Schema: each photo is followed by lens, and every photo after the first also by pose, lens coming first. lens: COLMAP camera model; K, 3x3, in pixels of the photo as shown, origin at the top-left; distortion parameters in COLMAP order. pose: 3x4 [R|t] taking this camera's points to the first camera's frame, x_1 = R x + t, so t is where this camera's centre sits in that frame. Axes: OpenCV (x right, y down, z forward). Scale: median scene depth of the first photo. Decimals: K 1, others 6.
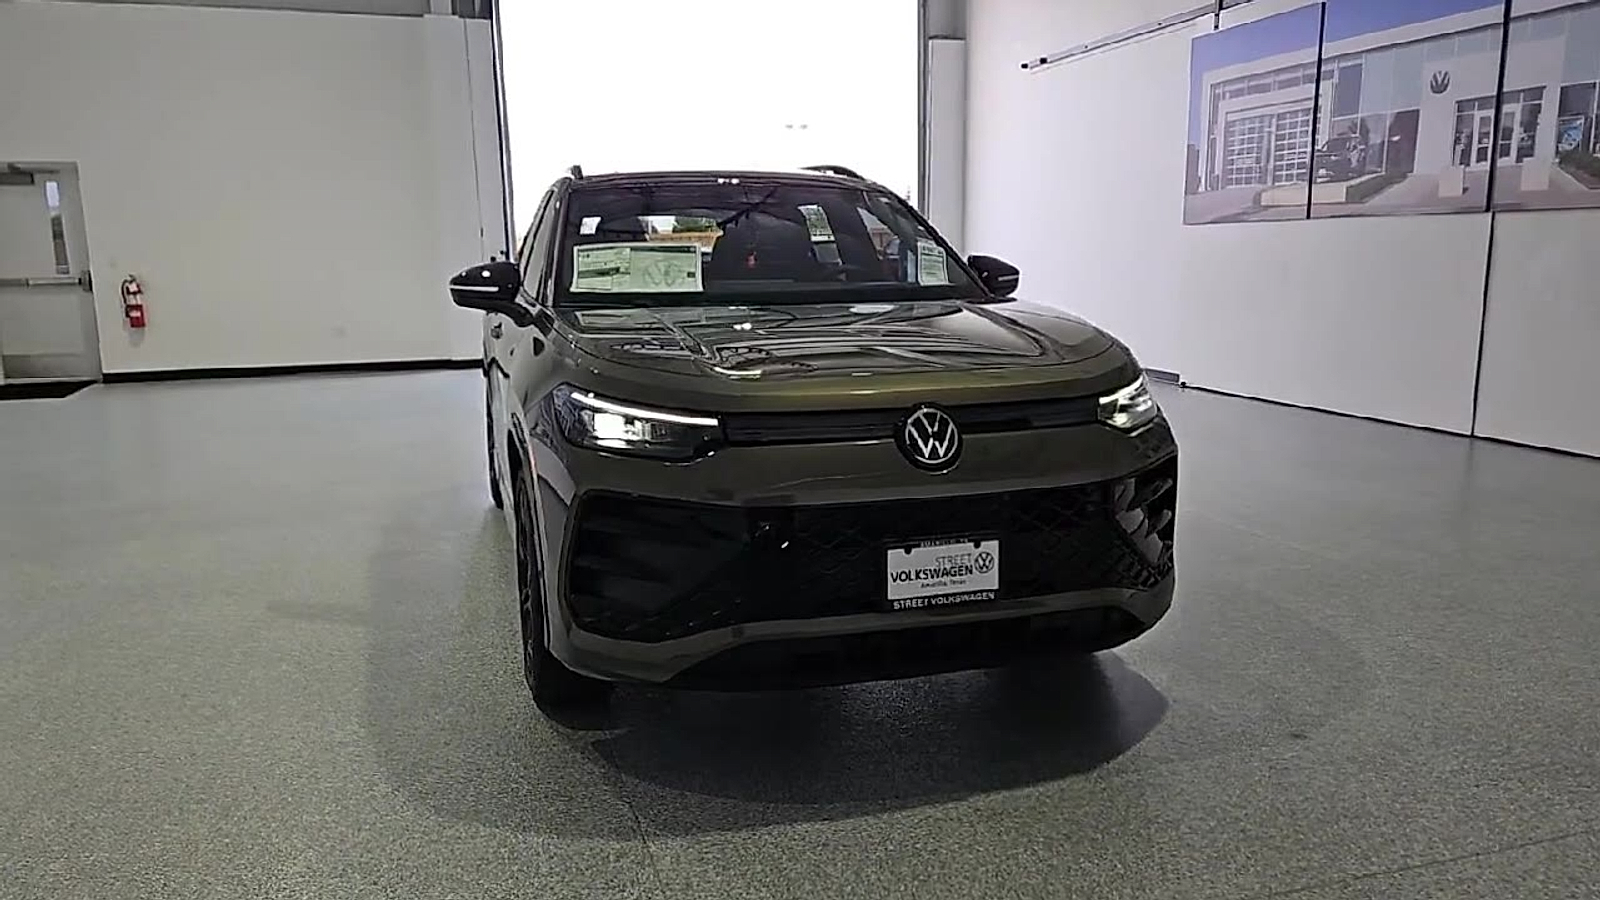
lens RADIAL K [[1163.5, 0, 807.7], [0, 1163.5, 459.9], [0, 0, 1]] dist [0.072905, -0.068438]
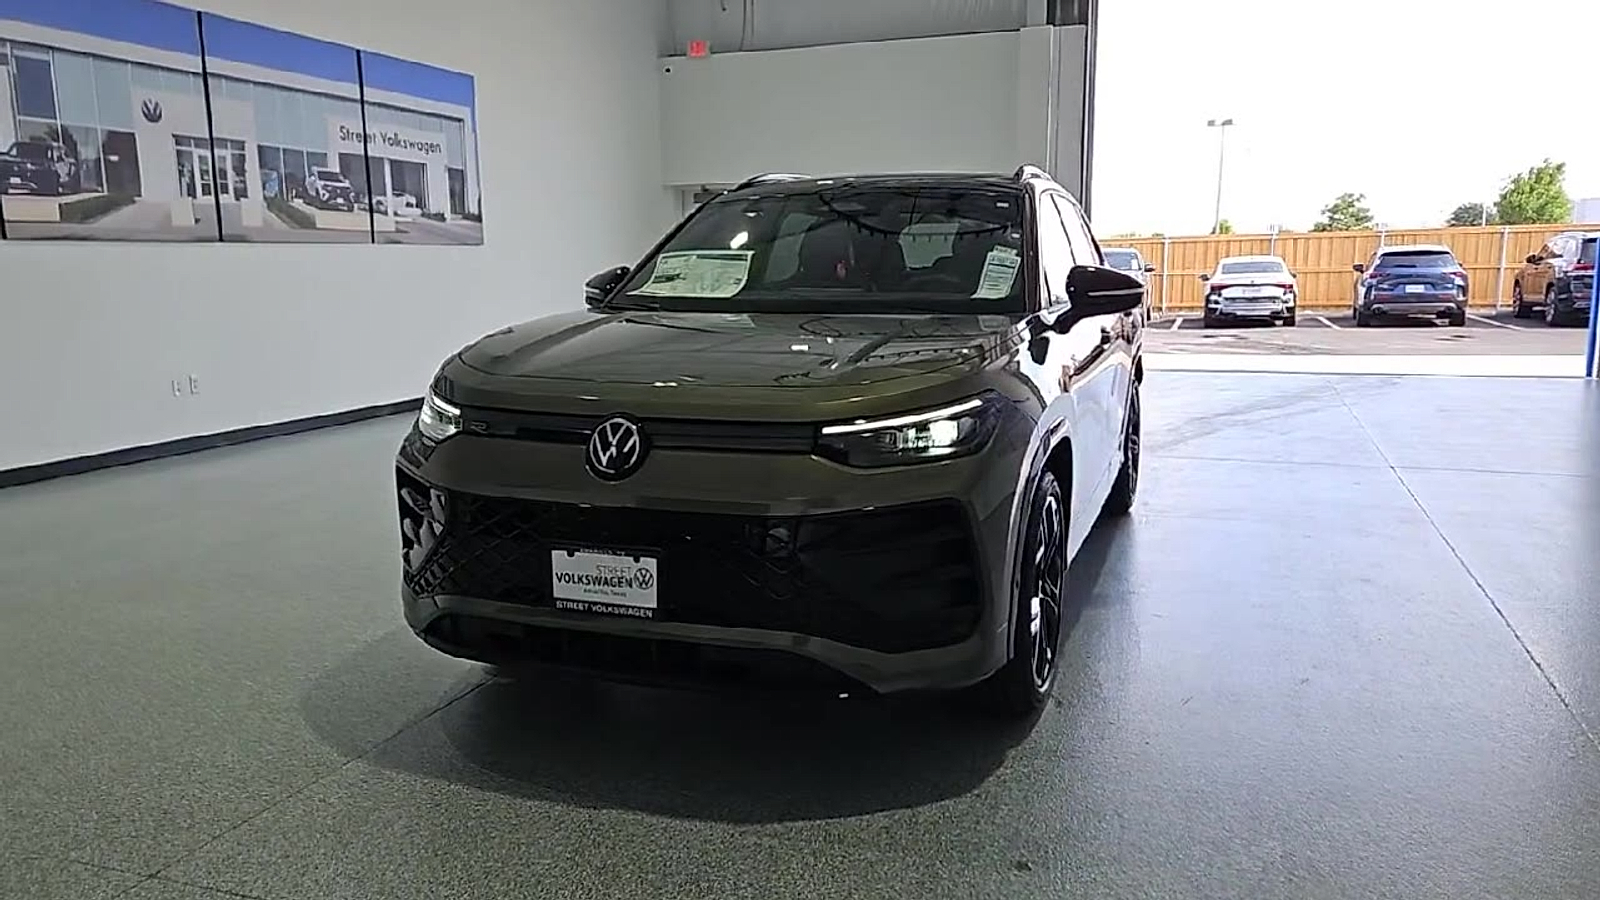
lens RADIAL K [[1163.5, 0, 795.2], [0, 1163.5, 464.3], [0, 0, 1]] dist [0.072905, -0.068438]
pose [[-0.794158, -0.085639, 0.601647, -0.516846], [0.130400, 0.942947, 0.306344, -0.263237], [-0.593556, 0.321740, -0.737681, 1.464195]]
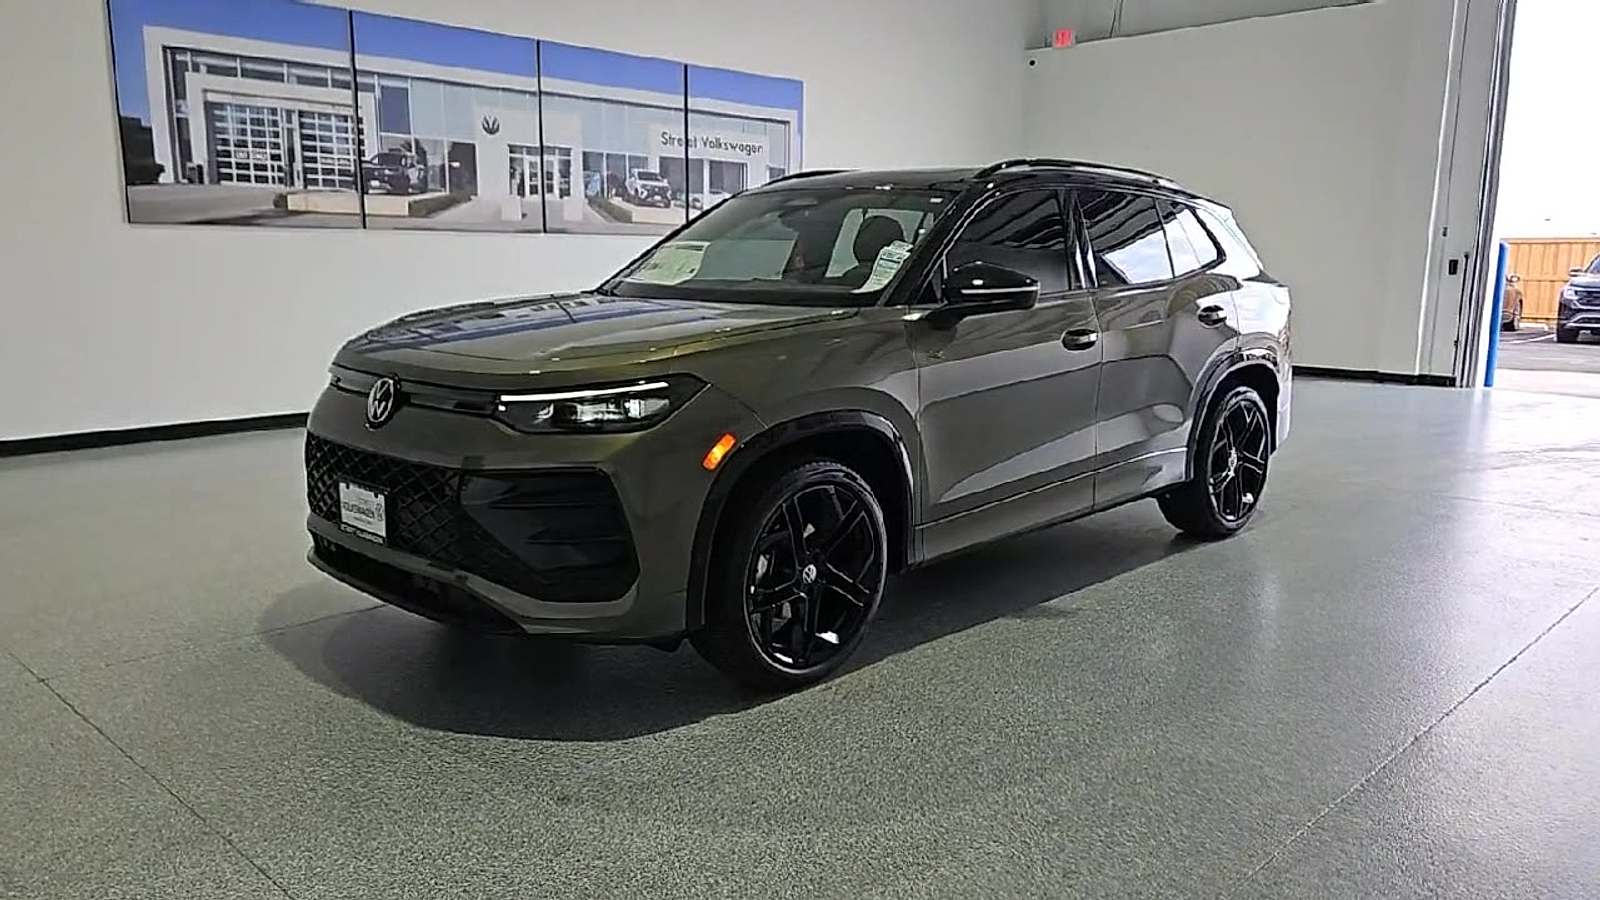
lens RADIAL K [[1163.5, 0, 799.3], [0, 1163.5, 461.5], [0, 0, 1]] dist [0.072905, -0.068438]
pose [[-0.478760, -0.145098, 0.865873, -0.703582], [0.160156, 0.955266, 0.248631, -0.228984], [-0.863214, 0.257710, -0.434104, 1.297744]]
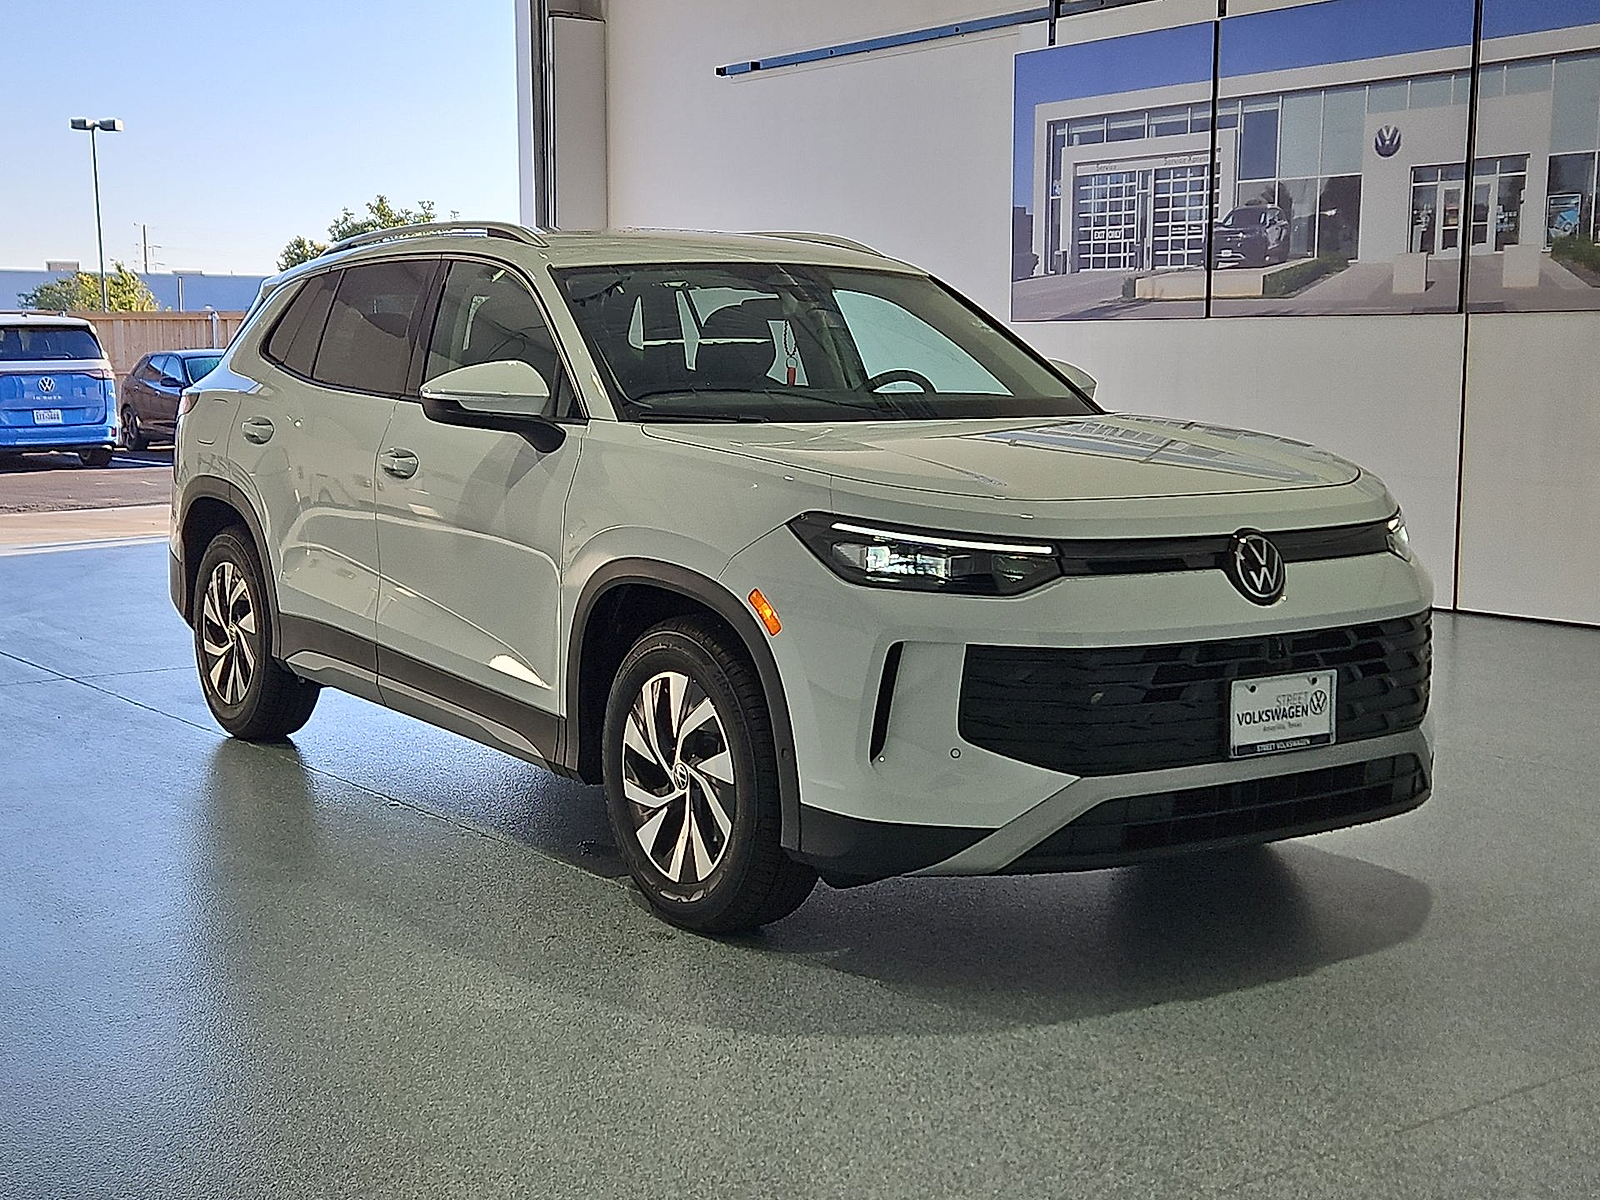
lens RADIAL K [[2150.0, 0, 711.3], [0, 2150.0, 610.3], [0, 0, 1]] dist [0.069047, 0.000000]
pose [[0.958031, -0.028145, 0.285279, -0.266889], [0.044657, 0.997672, -0.051543, 0.027743], [-0.283164, 0.062119, 0.957058, -0.168762]]
